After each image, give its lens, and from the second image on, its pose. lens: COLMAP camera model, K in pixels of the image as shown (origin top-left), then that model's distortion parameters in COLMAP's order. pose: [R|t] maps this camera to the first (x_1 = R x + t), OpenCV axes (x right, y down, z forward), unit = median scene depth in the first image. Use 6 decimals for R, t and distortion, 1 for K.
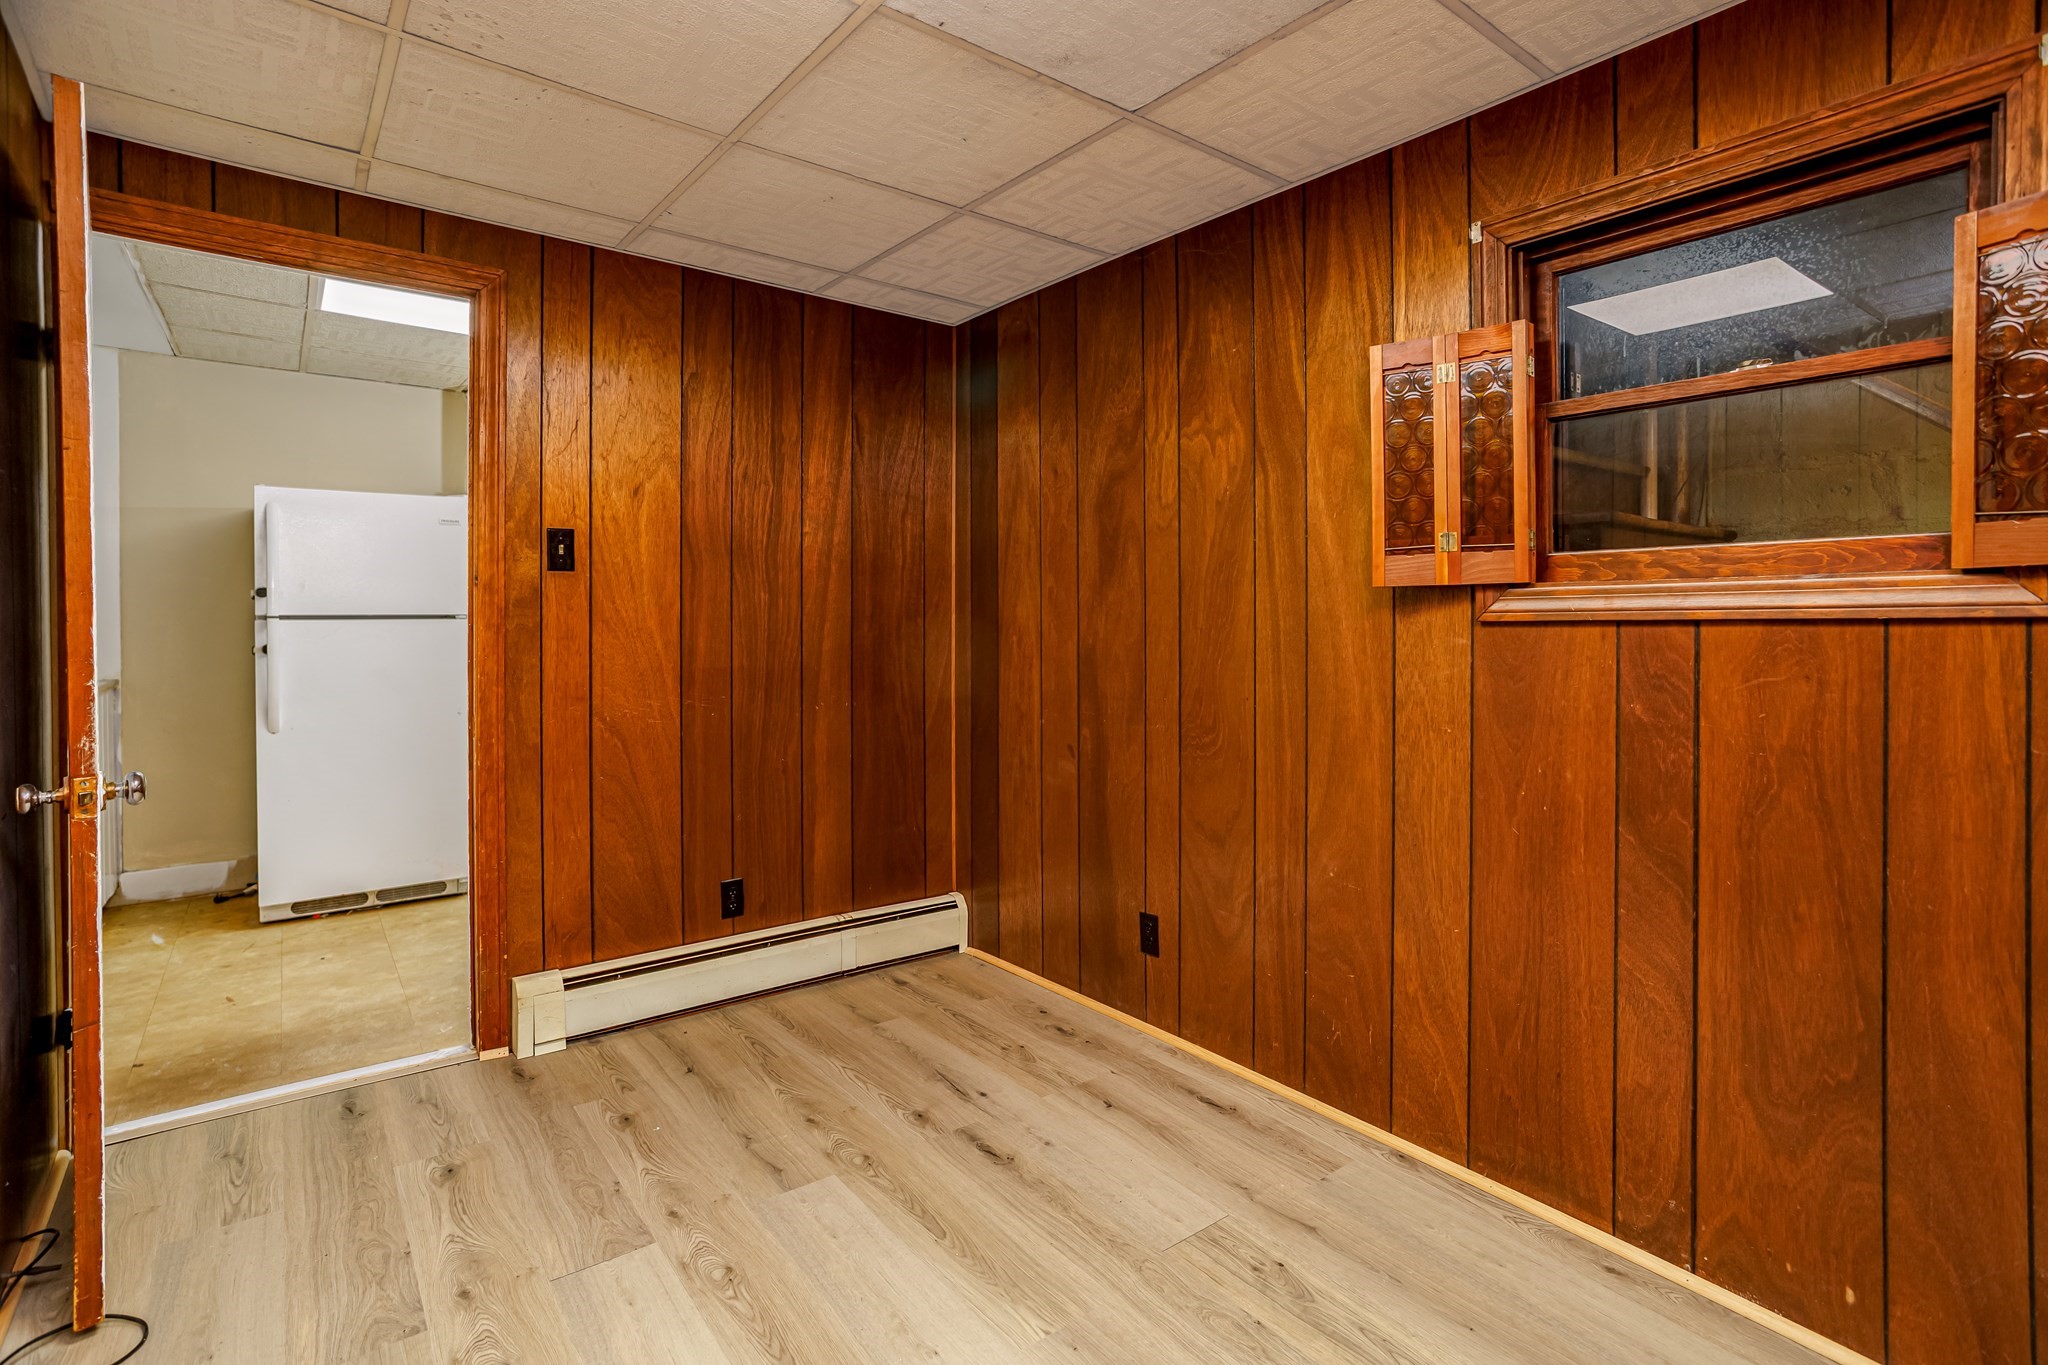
lens RADIAL K [[1001.1, 0, 1042.2], [0, 1001.1, 629.6], [0, 0, 1]] dist [-0.022447, 0.008195]
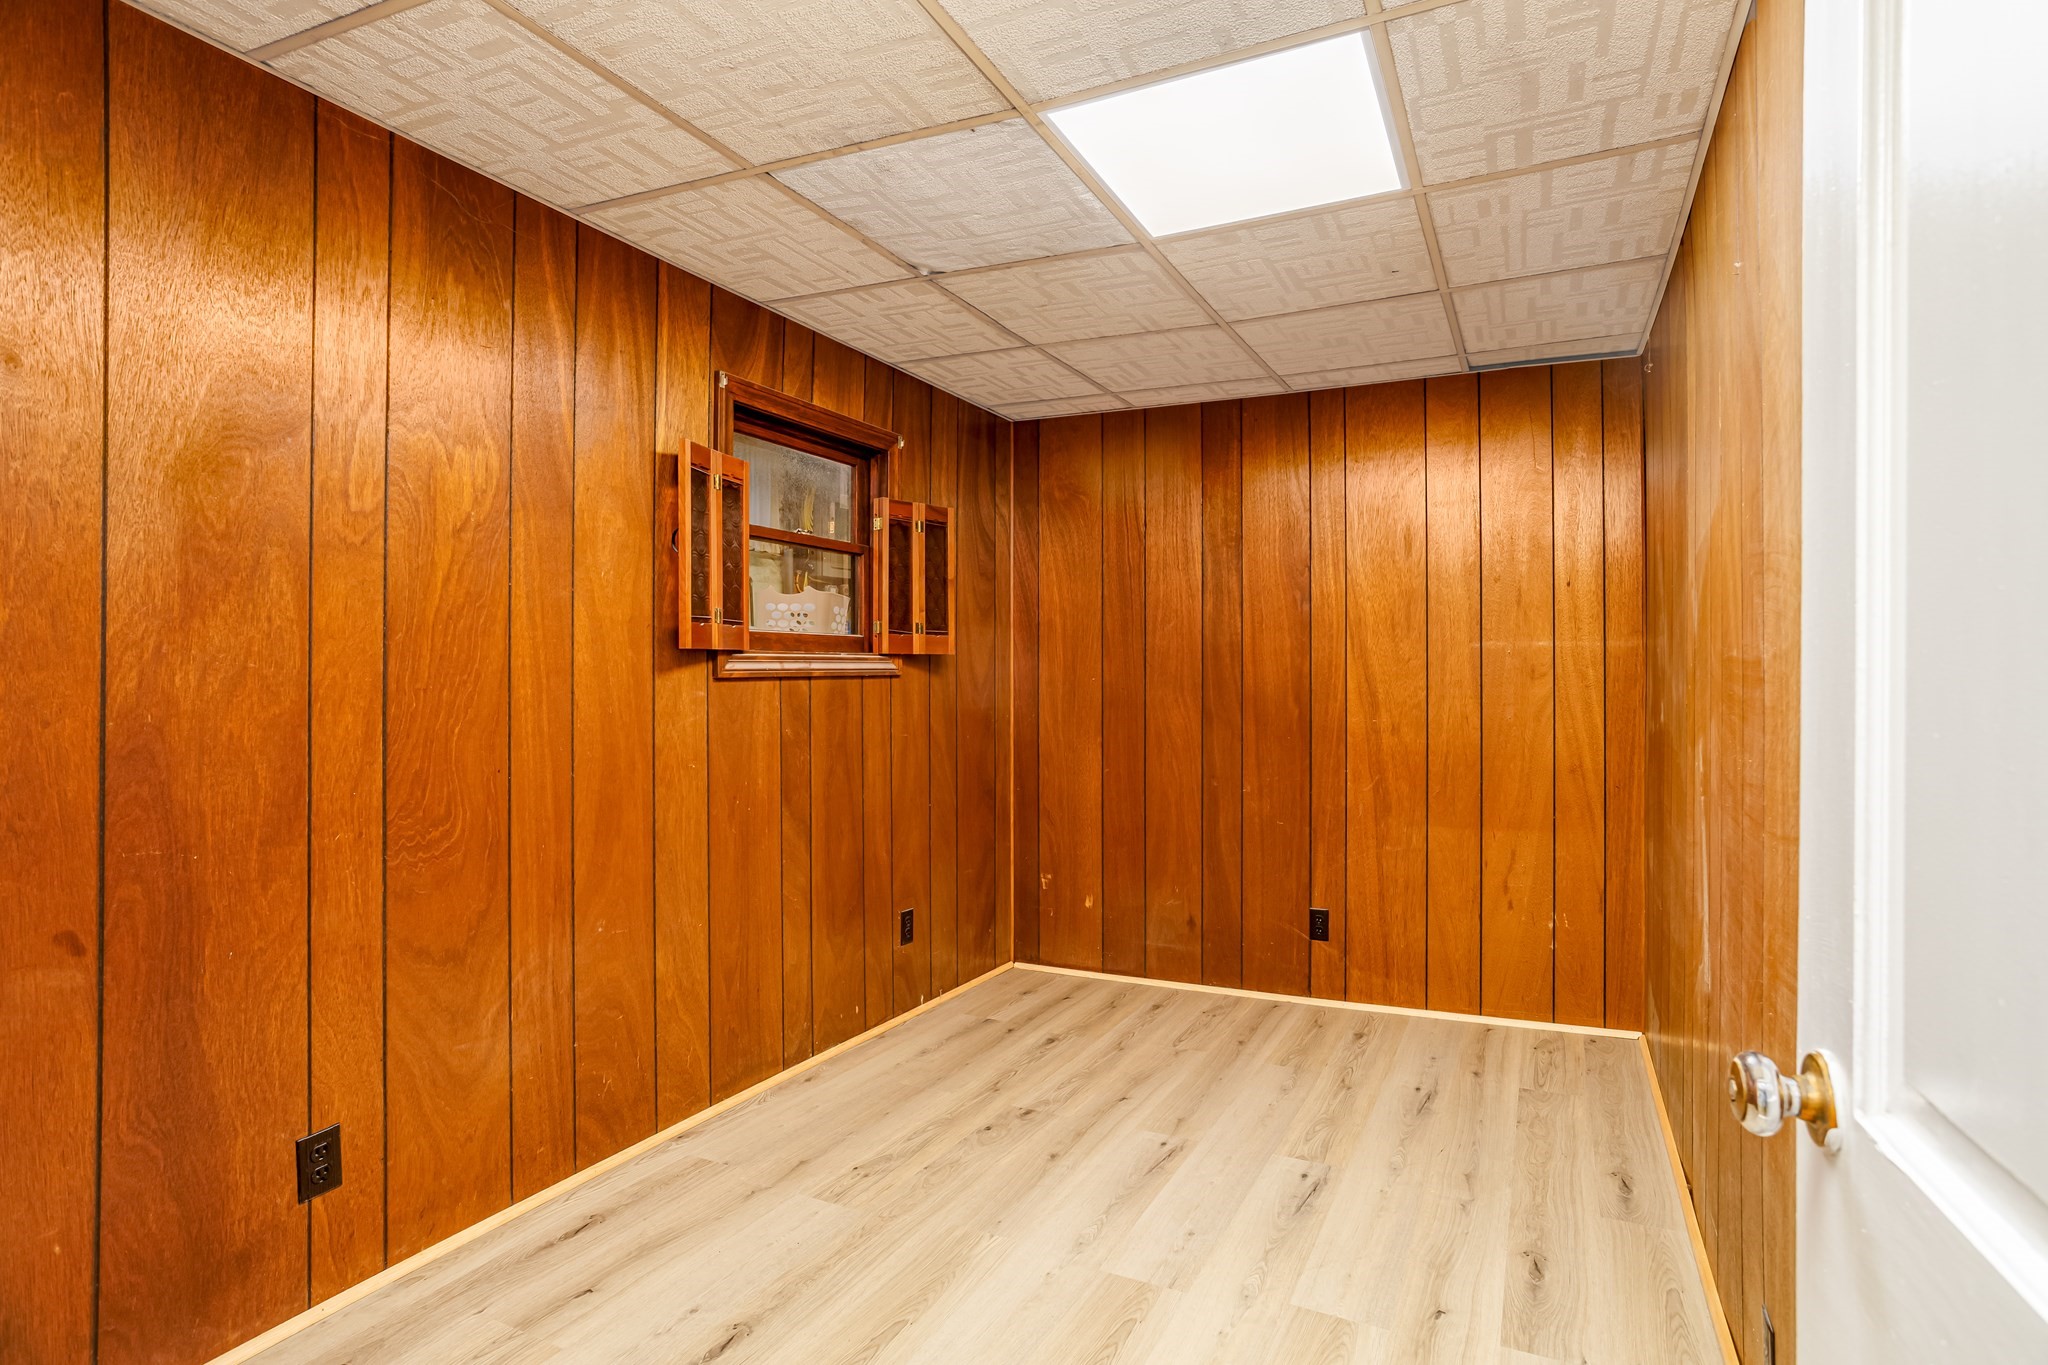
lens RADIAL K [[1129.6, 0, 1025.3], [0, 1129.6, 672.8], [0, 0, 1]] dist [-0.002163, 0.000707]
pose [[-0.443261, -0.003339, 0.896386, -1.000566], [0.003968, 0.999976, 0.005687, -0.020264], [-0.896384, 0.006078, -0.443237, 1.217486]]
